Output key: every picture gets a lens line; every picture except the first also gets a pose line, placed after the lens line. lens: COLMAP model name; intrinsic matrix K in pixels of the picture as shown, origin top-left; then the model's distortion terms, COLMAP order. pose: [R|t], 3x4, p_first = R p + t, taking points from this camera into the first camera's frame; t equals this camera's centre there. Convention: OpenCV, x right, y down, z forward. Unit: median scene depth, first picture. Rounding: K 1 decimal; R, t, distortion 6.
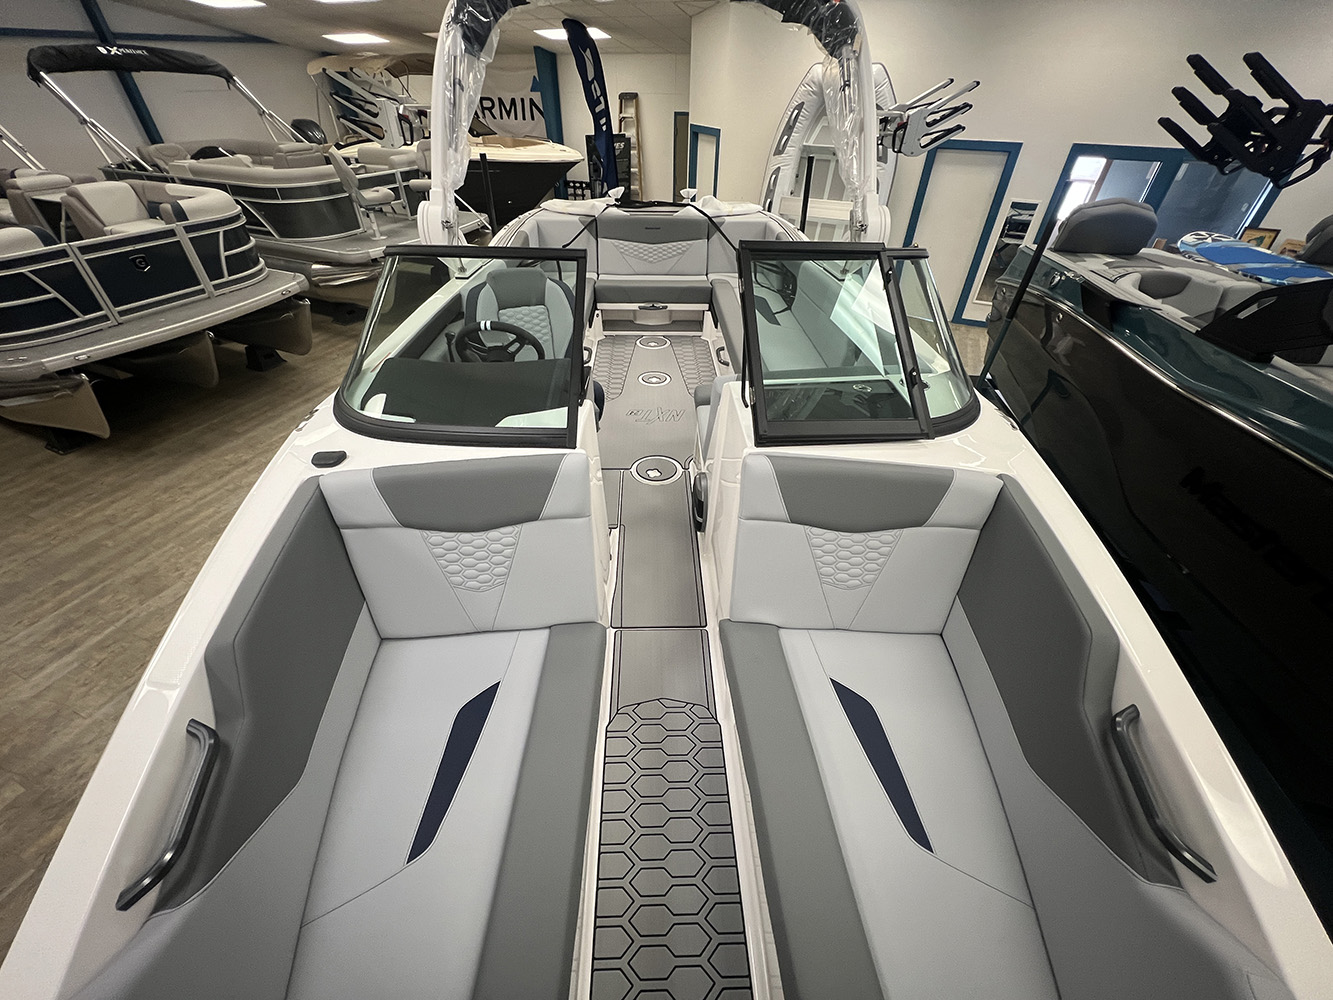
lens RADIAL K [[538.1, 0, 664.5], [0, 538.1, 497.9], [0, 0, 1]] dist [-0.001519, -0.000192]
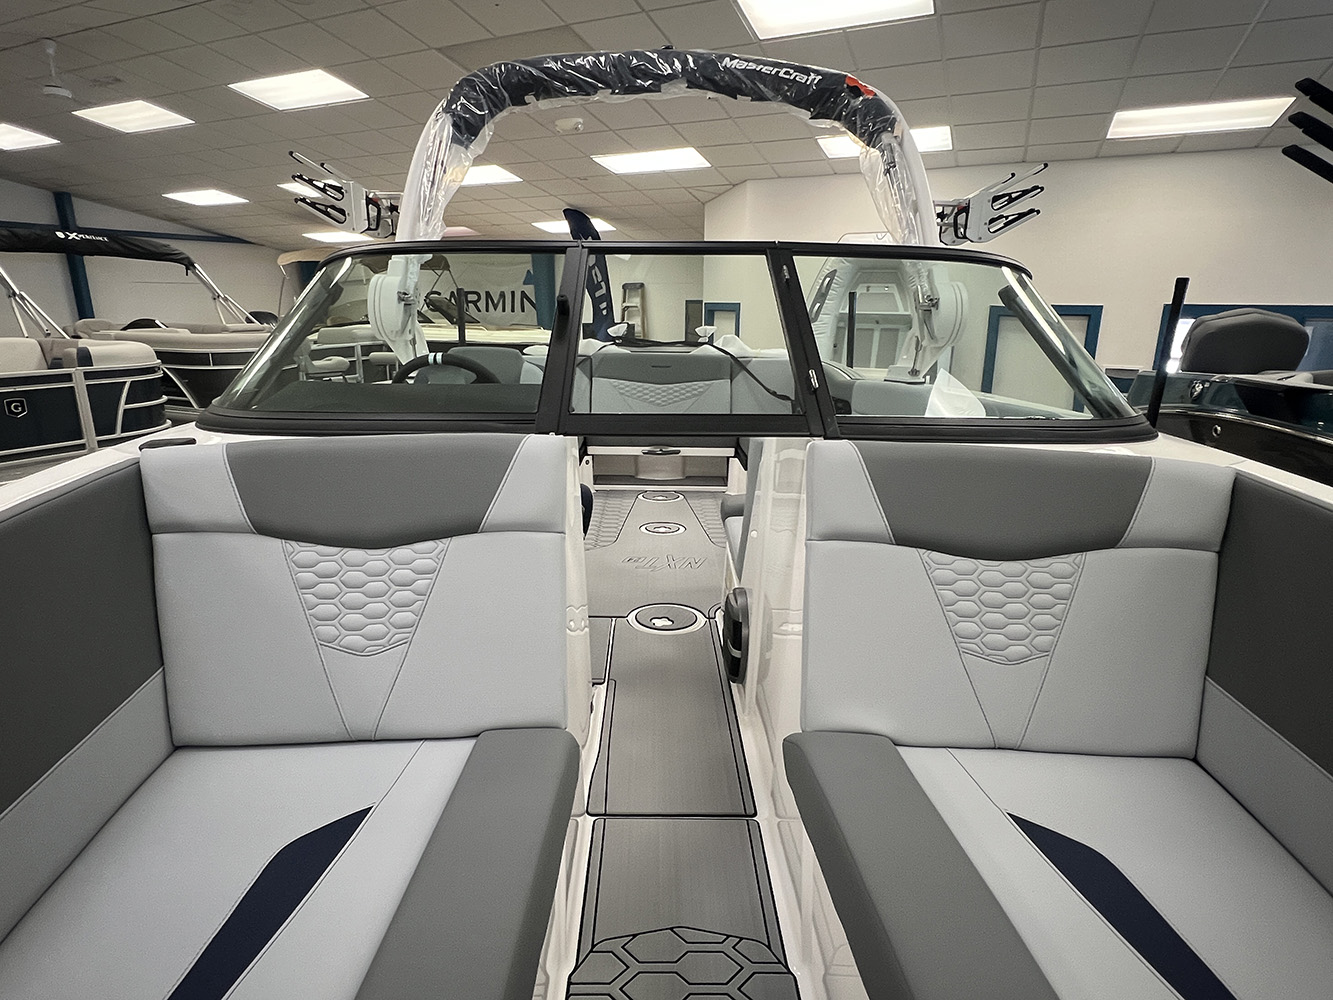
lens RADIAL K [[736.8, 0, 657.2], [0, 736.8, 500.8], [0, 0, 1]] dist [-0.002637, 0.000865]
pose [[0.999780, 0.003054, -0.020741, -0.004829], [-0.010957, 0.919584, -0.392741, 0.111635], [0.017874, 0.392882, 0.919415, 0.074132]]
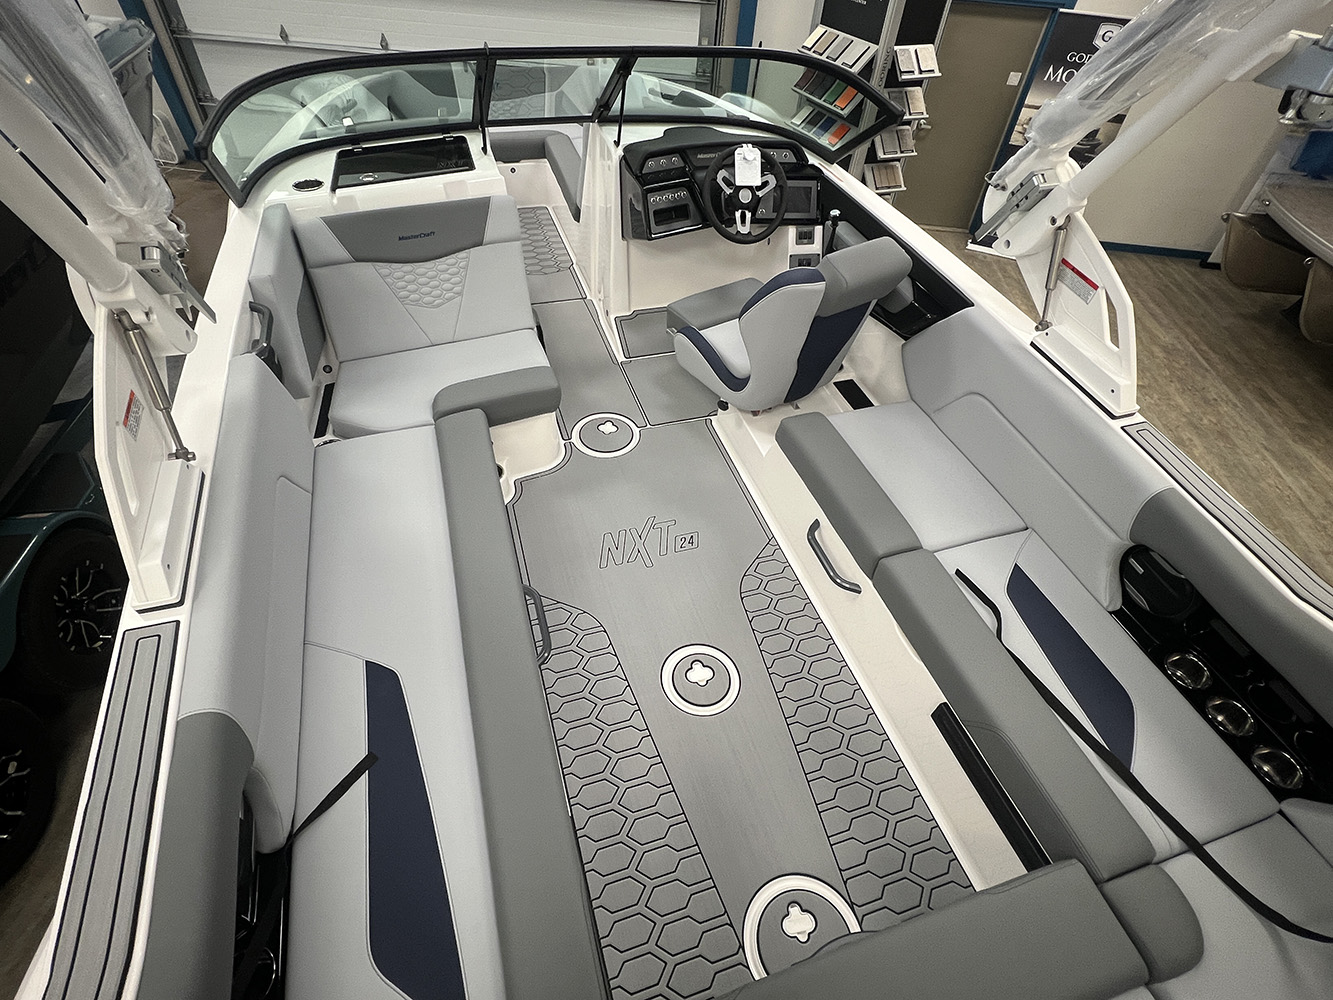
lens RADIAL K [[655.7, 0, 659.8], [0, 655.7, 498.8], [0, 0, 1]] dist [-0.001434, 0.000114]
pose [[-0.959572, 0.159525, -0.231891, 0.093589], [-0.213190, 0.125984, 0.968854, -0.628999], [0.183771, 0.979122, -0.086882, 0.781167]]
